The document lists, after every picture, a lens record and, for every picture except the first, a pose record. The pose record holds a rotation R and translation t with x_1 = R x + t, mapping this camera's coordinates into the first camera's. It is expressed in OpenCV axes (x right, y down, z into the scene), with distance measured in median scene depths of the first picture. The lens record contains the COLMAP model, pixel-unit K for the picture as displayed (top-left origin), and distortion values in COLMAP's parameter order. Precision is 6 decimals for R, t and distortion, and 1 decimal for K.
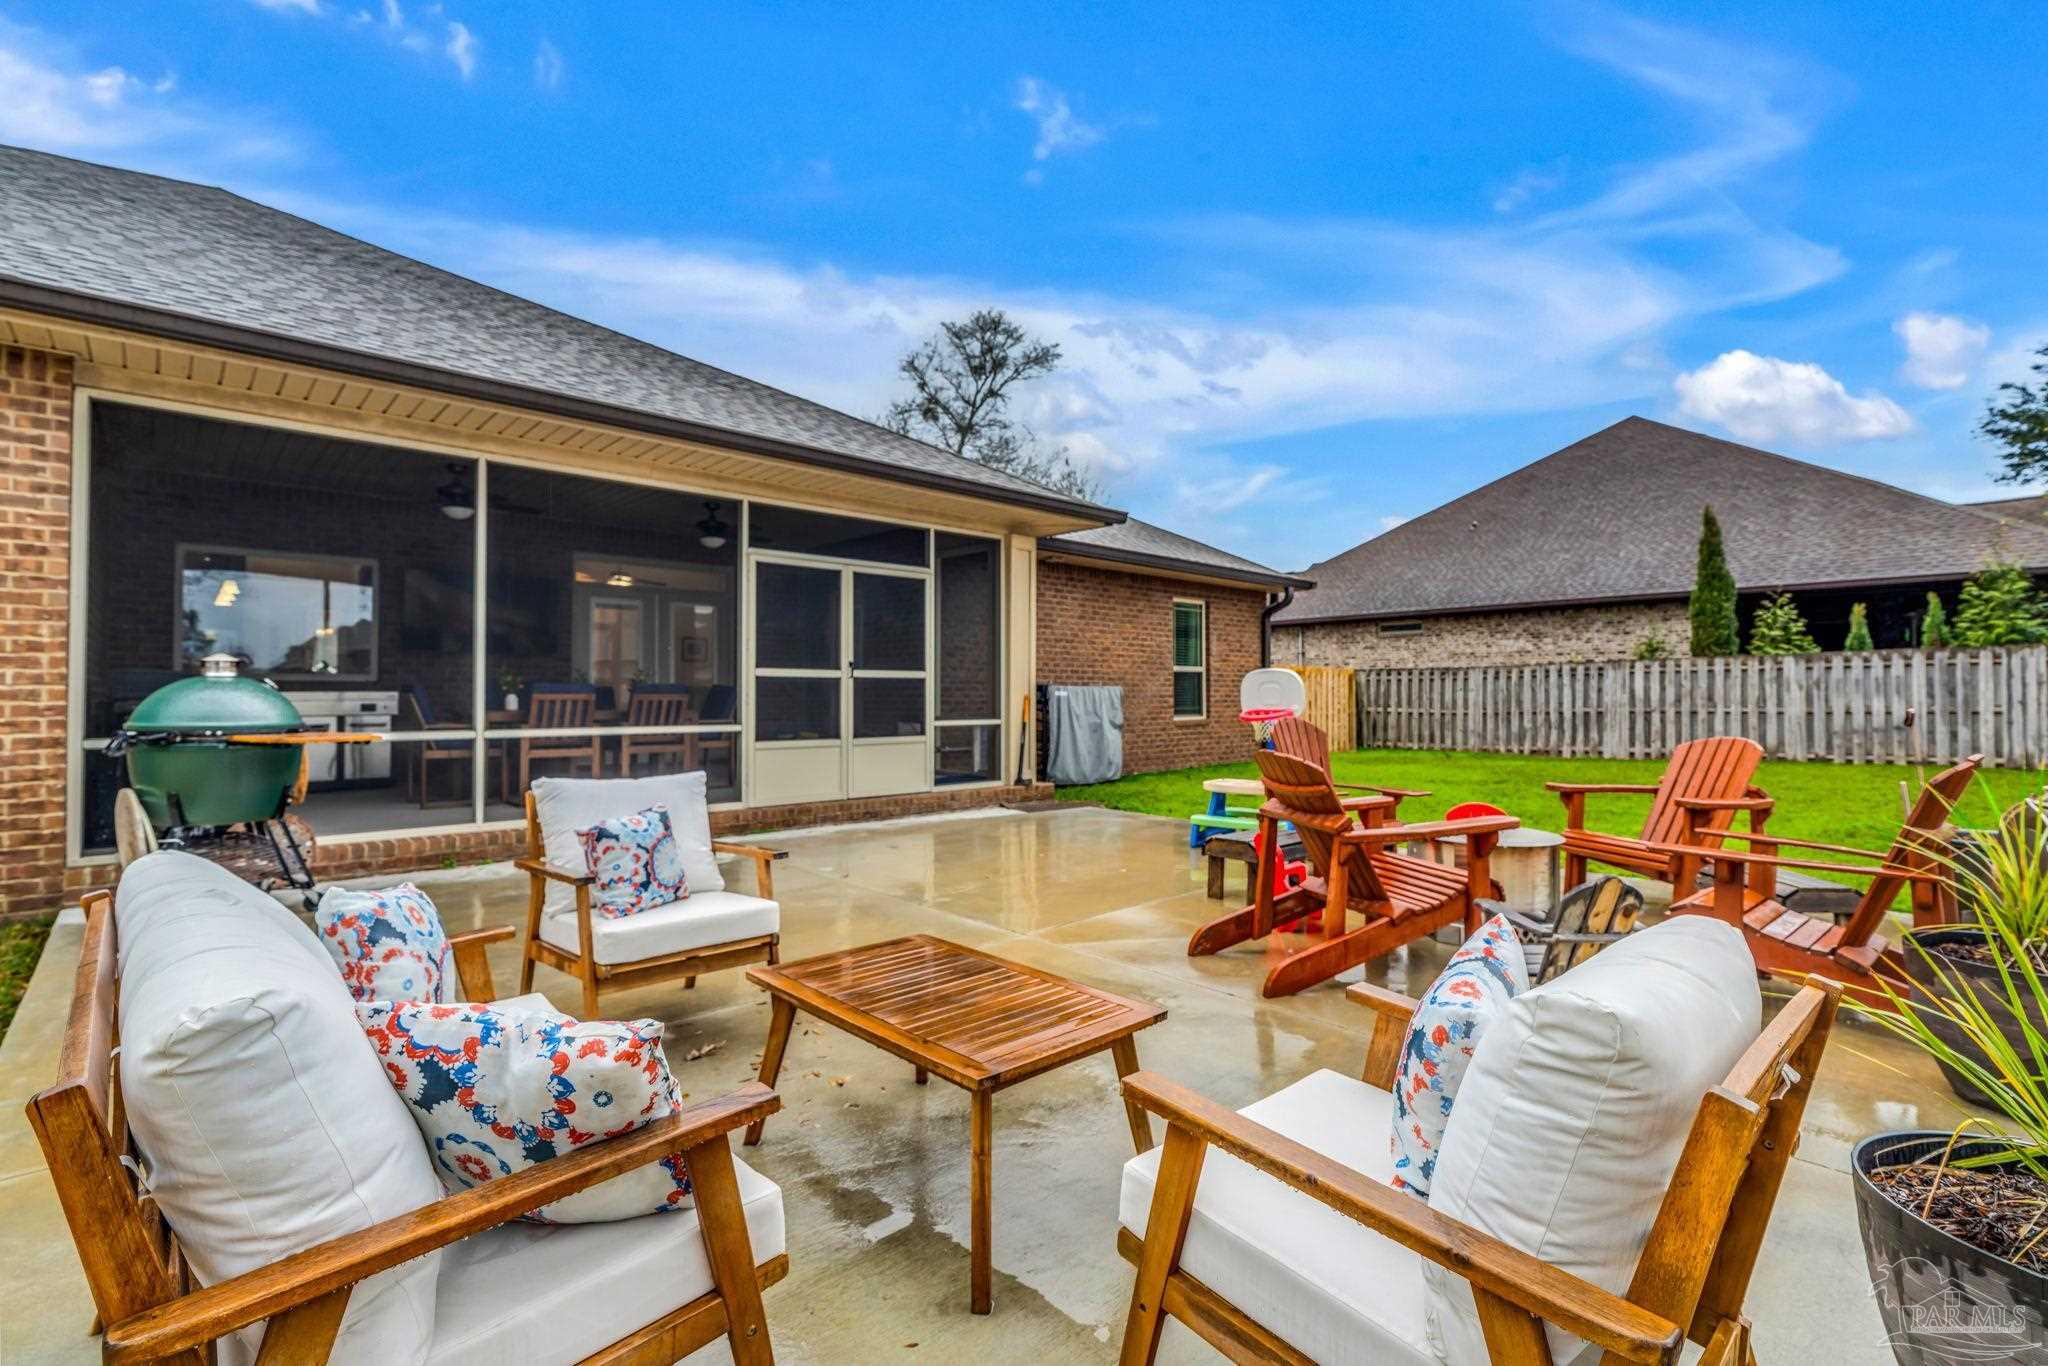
lens RADIAL K [[934.6, 0, 1024.0], [0, 934.6, 683.0], [0, 0, 1]] dist [-0.002006, 0.000152]
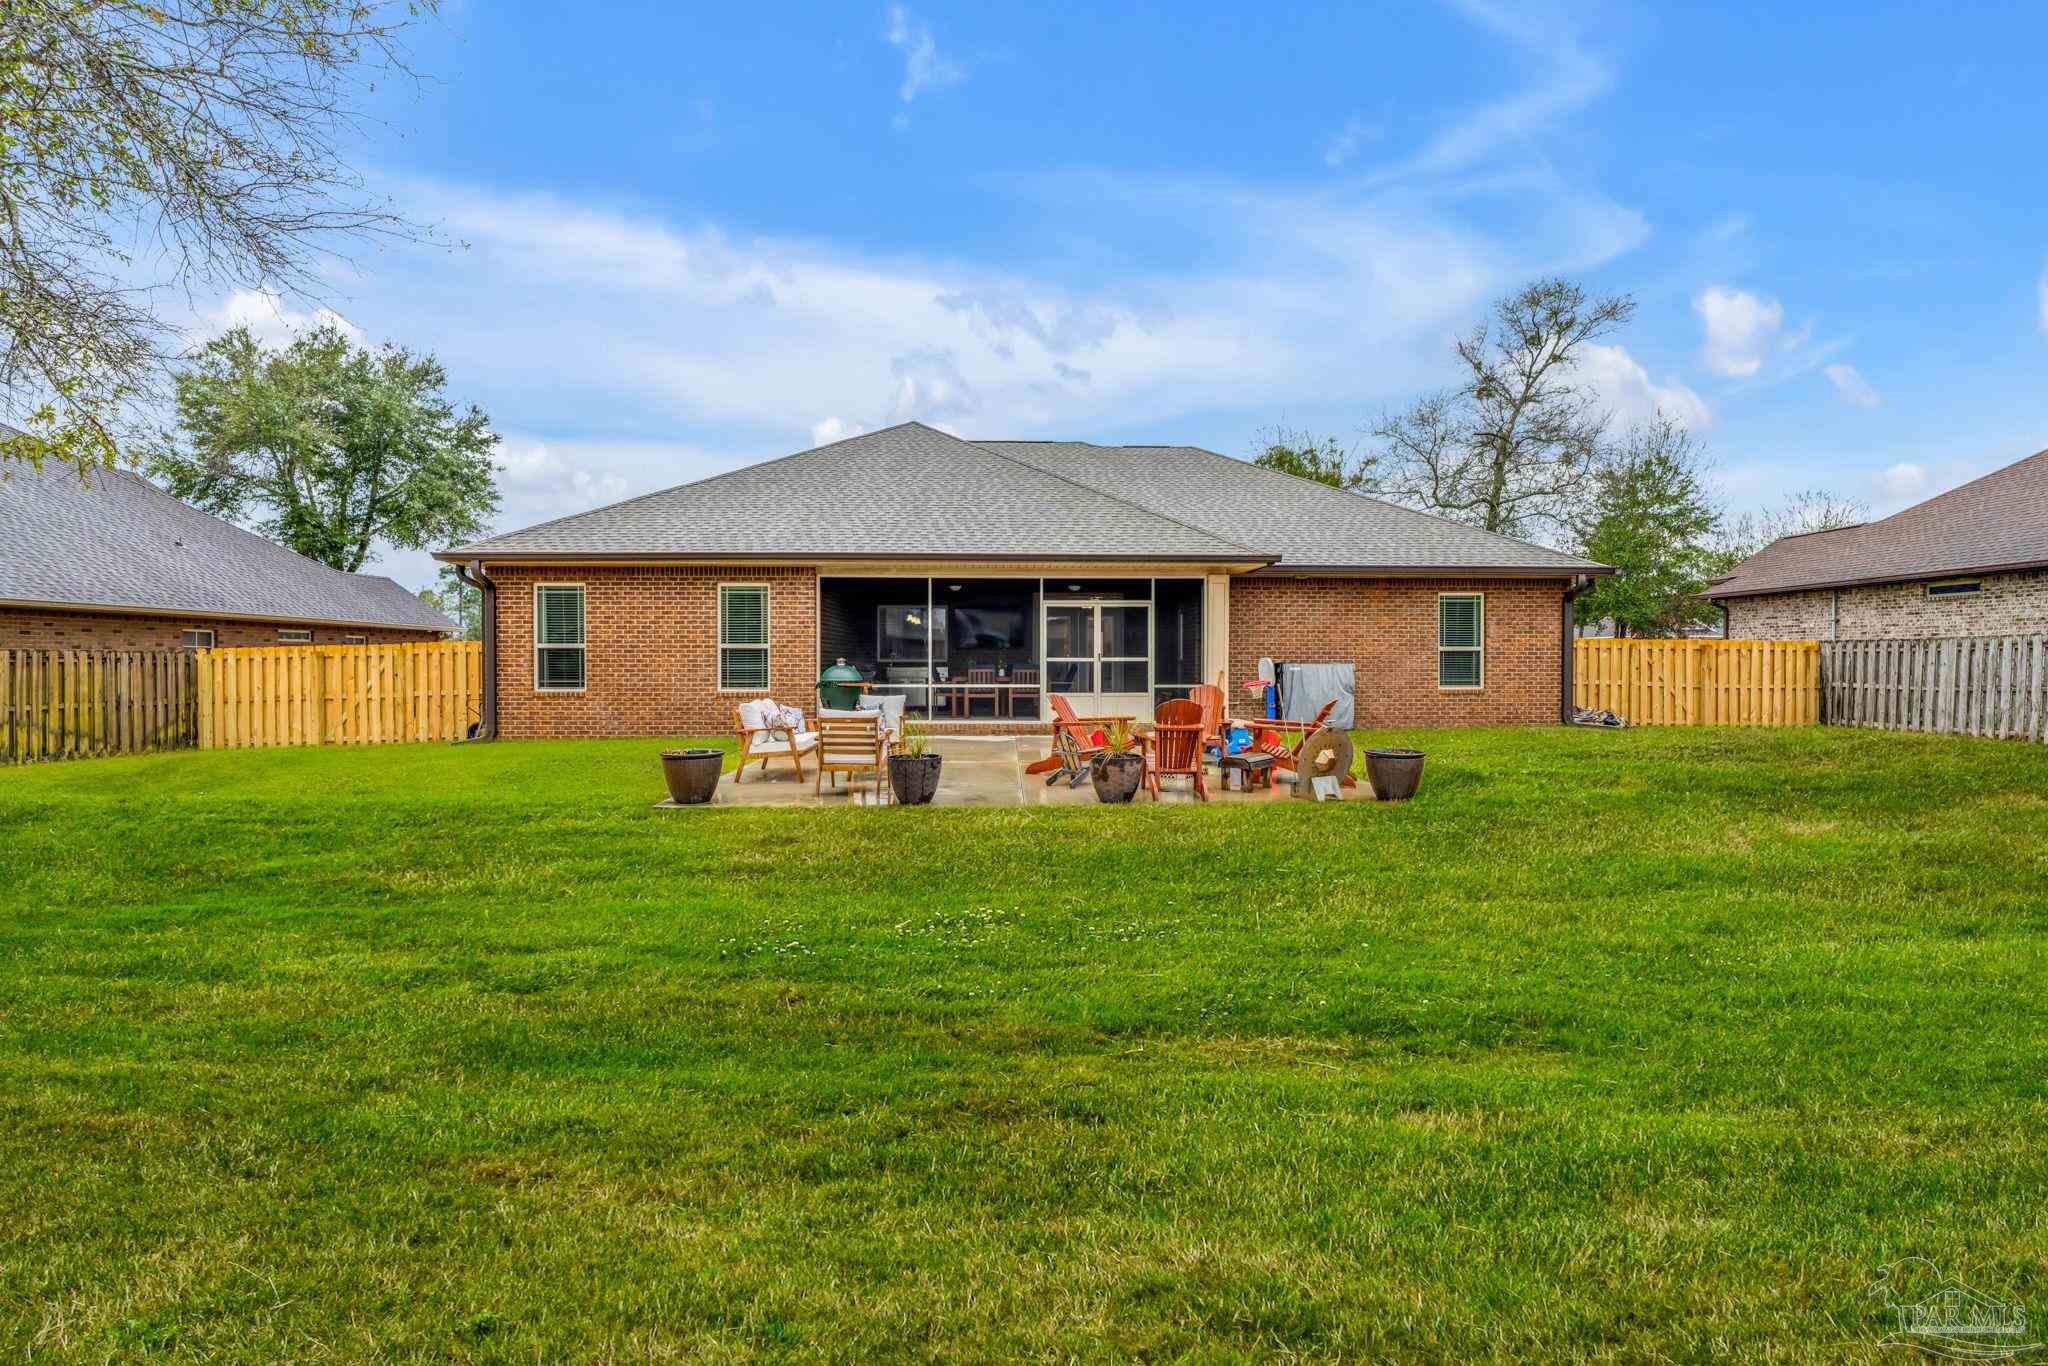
lens RADIAL K [[934.6, 0, 1024.0], [0, 934.6, 683.0], [0, 0, 1]] dist [-0.002006, 0.000152]
pose [[0.739857, 0.017952, -0.672524, 0.435460], [0.008074, 0.999335, 0.035557, -0.013608], [0.672716, -0.031737, 0.739220, -0.236651]]
